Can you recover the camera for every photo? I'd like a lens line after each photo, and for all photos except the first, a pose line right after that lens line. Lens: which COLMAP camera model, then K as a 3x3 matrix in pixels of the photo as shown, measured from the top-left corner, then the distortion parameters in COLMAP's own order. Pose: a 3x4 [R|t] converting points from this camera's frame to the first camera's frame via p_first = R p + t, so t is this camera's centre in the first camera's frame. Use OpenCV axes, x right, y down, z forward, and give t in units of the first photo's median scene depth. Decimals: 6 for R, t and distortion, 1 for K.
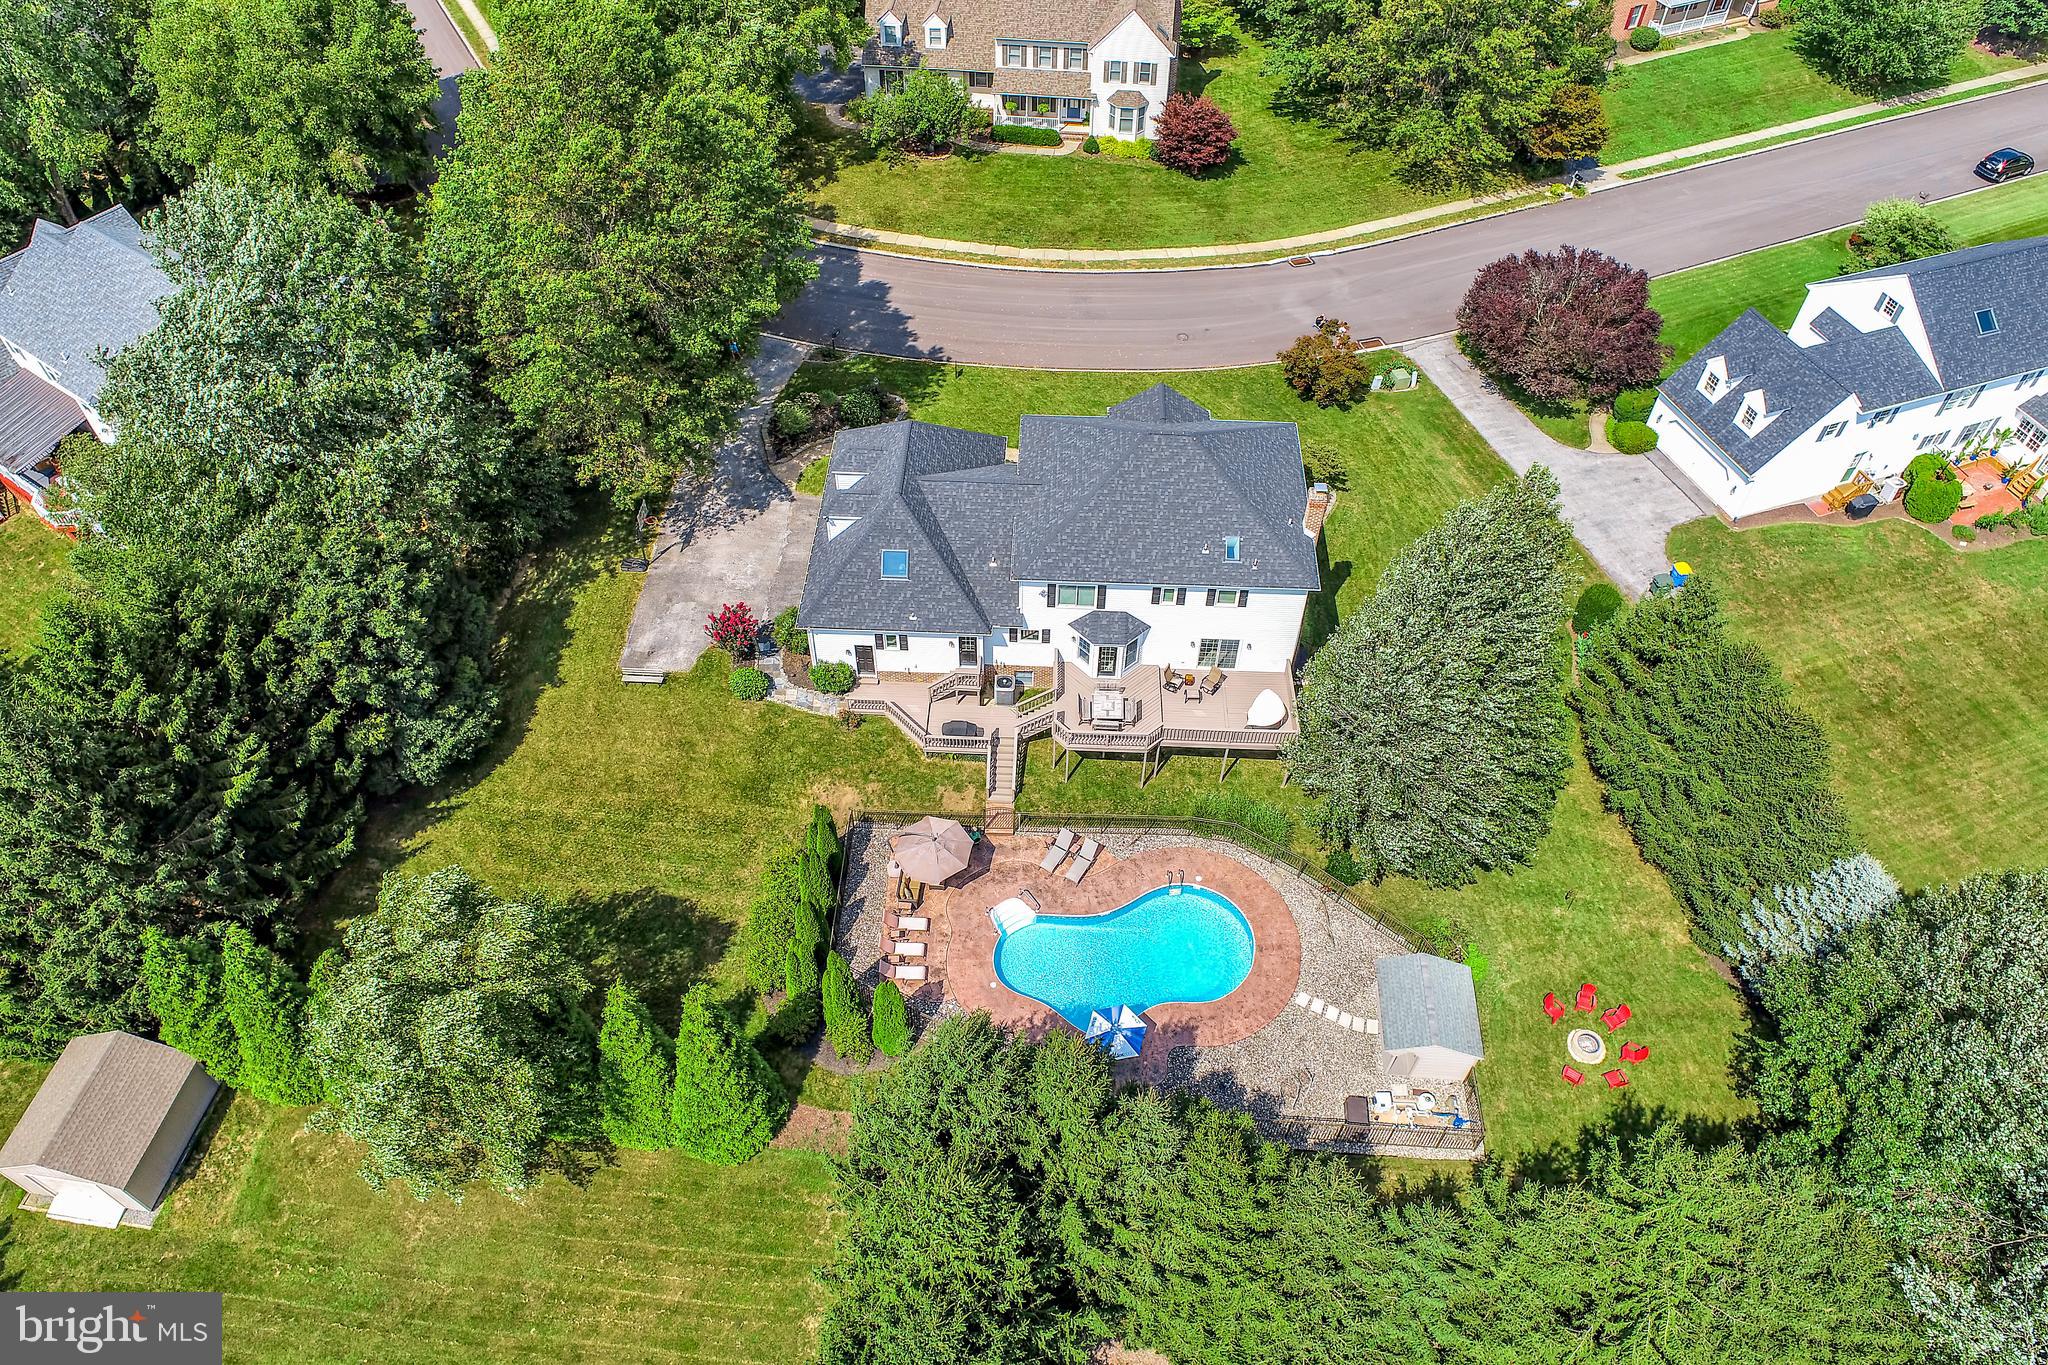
lens RADIAL K [[1383.9, 0, 1018.8], [0, 1383.9, 682.1], [0, 0, 1]] dist [-0.011328, 0.003675]
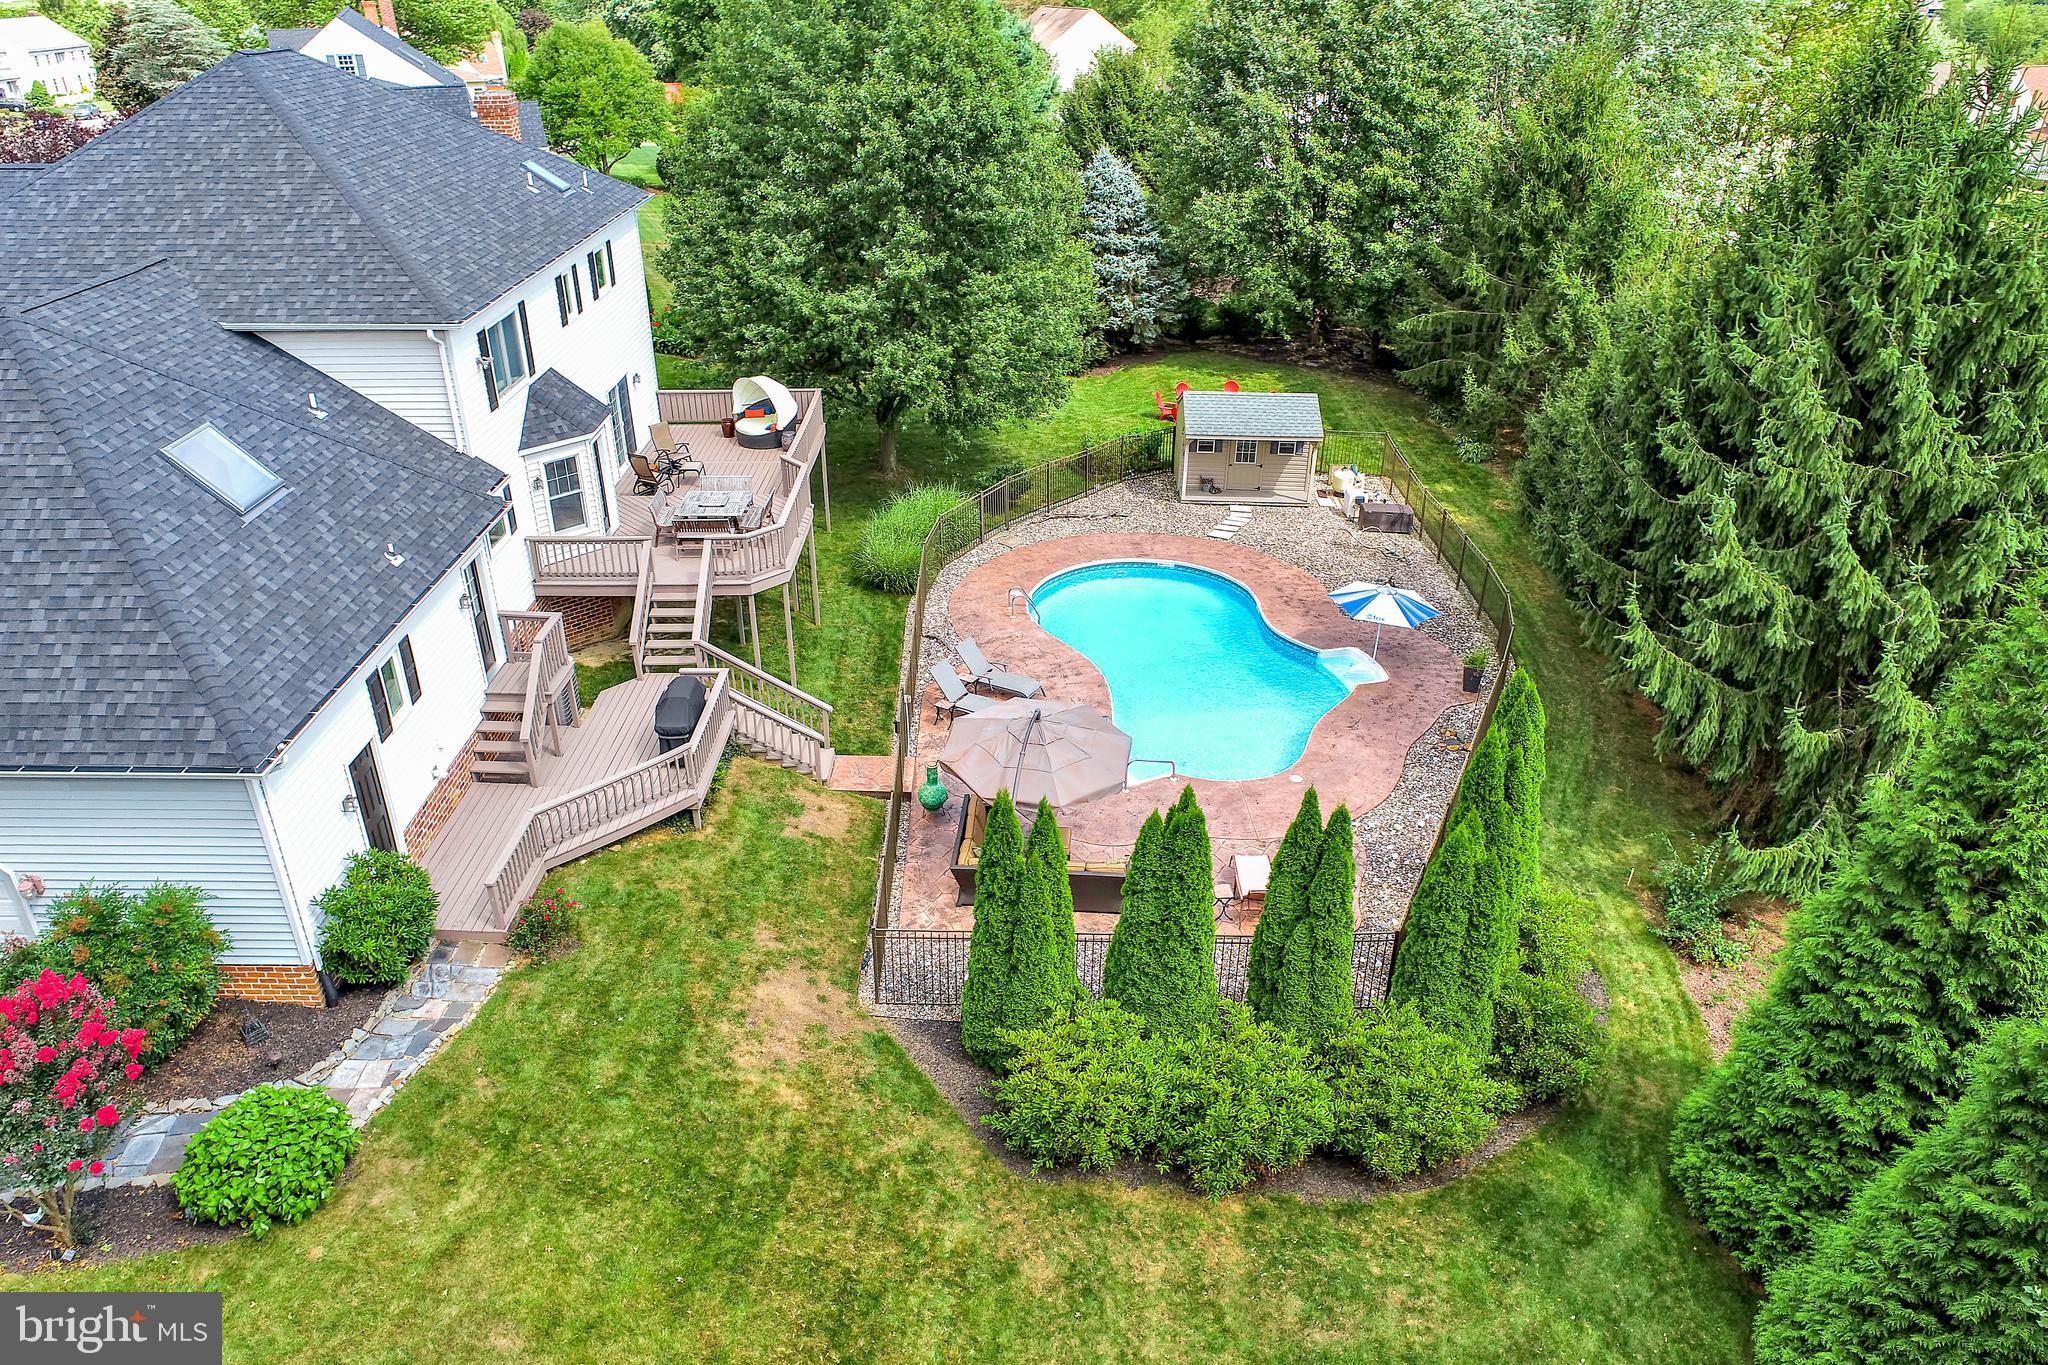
lens RADIAL K [[1383.9, 0, 1018.8], [0, 1383.9, 682.1], [0, 0, 1]] dist [-0.011328, 0.003675]
pose [[-0.029917, -0.479285, 0.877149, -0.372234], [0.753559, 0.565724, 0.334820, -0.027667], [-0.656699, 0.671000, 0.344245, 0.786232]]
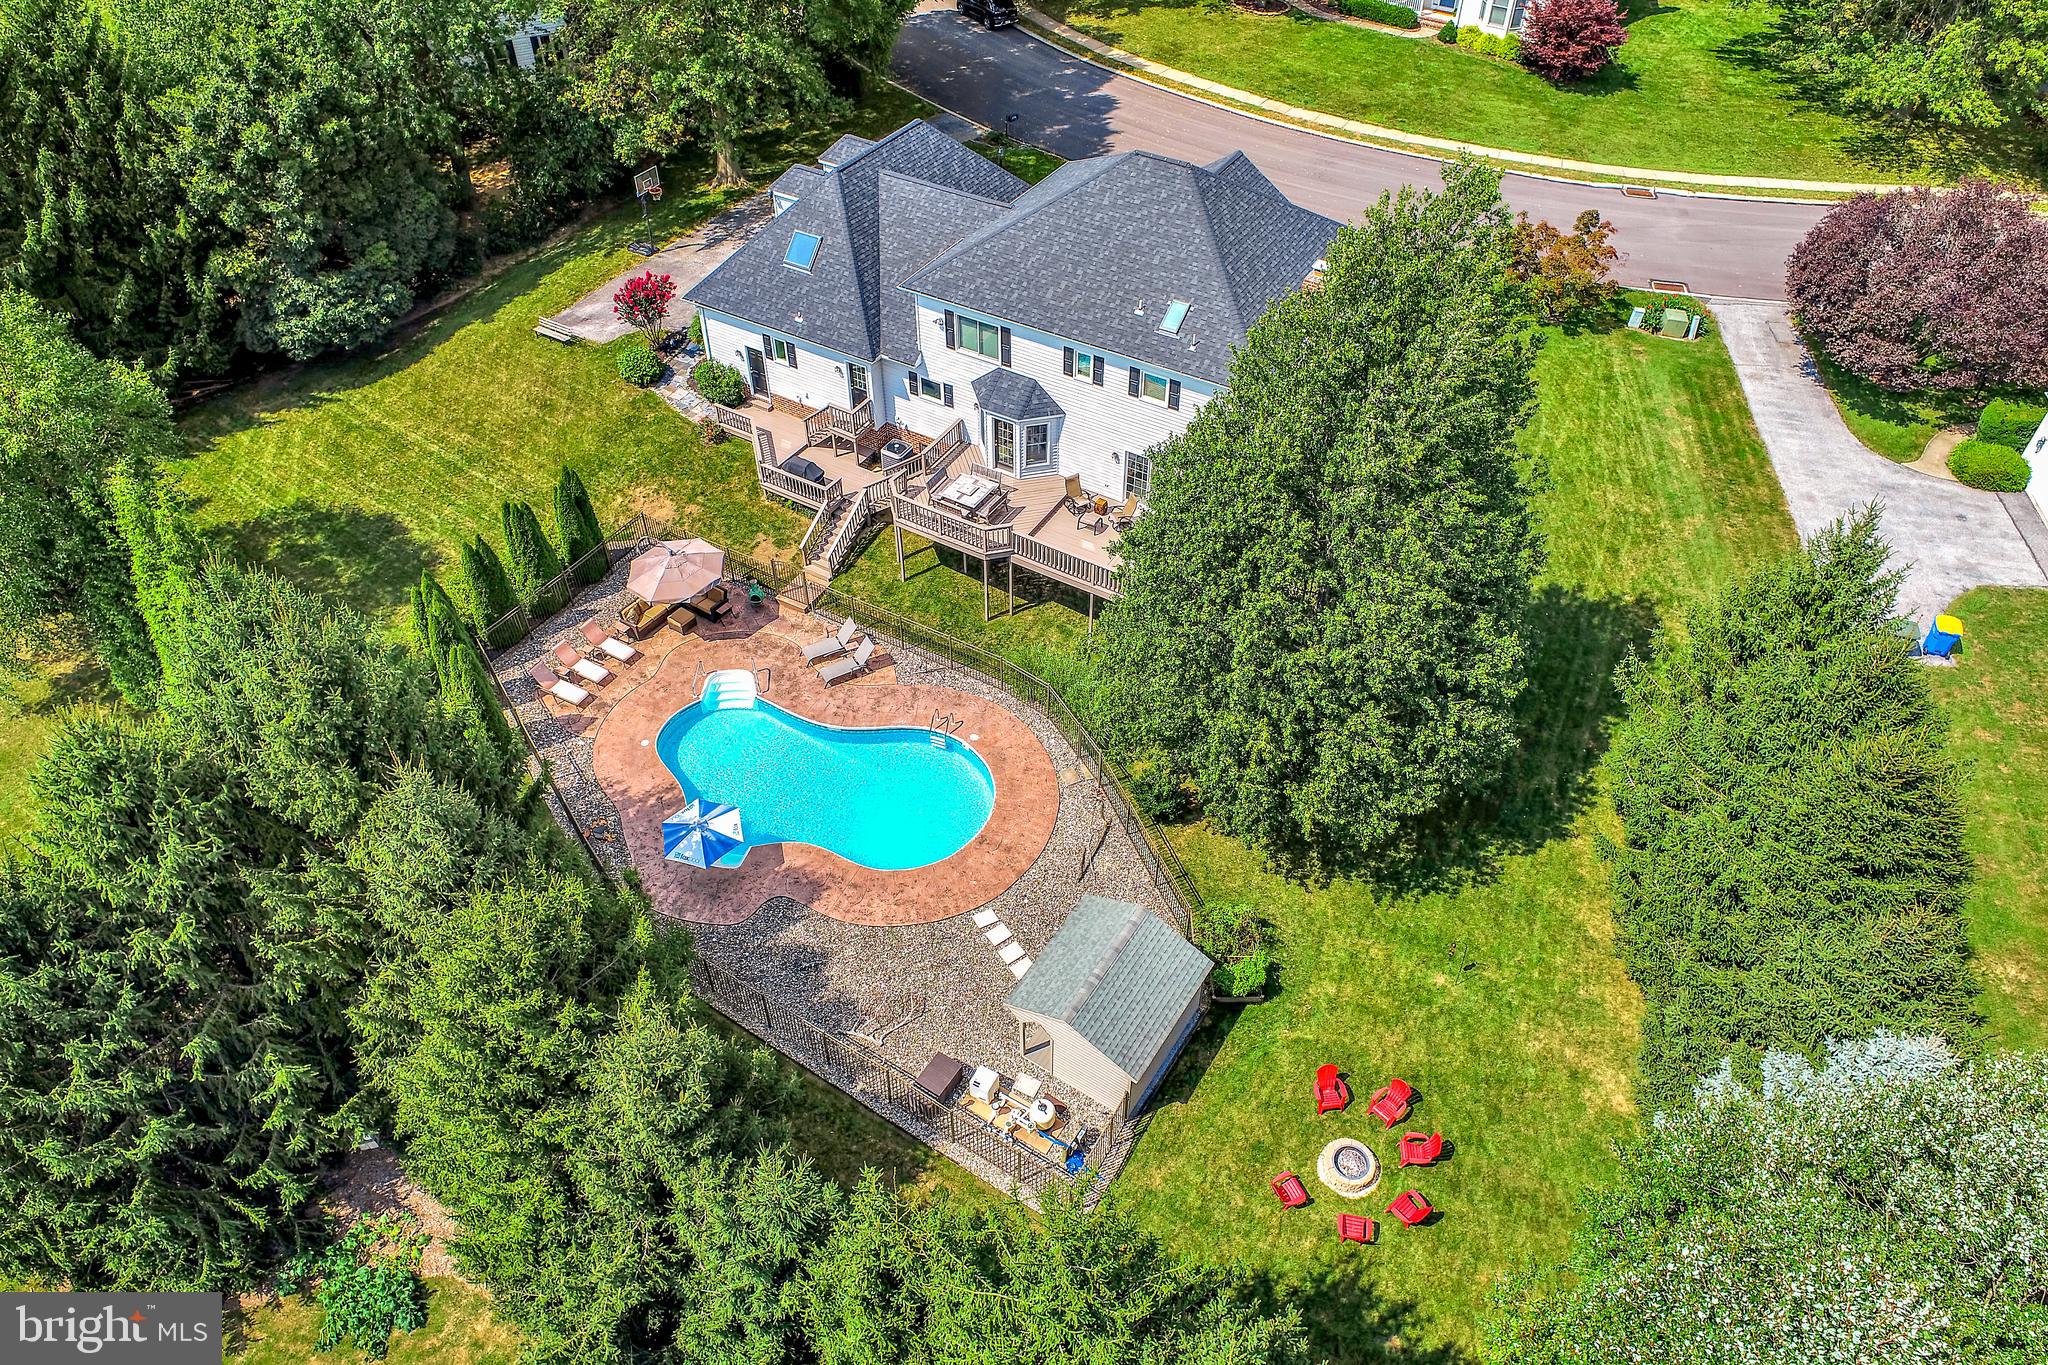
lens RADIAL K [[1383.9, 0, 1018.8], [0, 1383.9, 682.1], [0, 0, 1]] dist [-0.011328, 0.003675]
pose [[0.873020, 0.331987, -0.357241, 0.378742], [-0.360702, 0.932563, -0.014838, 0.111931], [0.328224, 0.141811, 0.933894, 0.315451]]
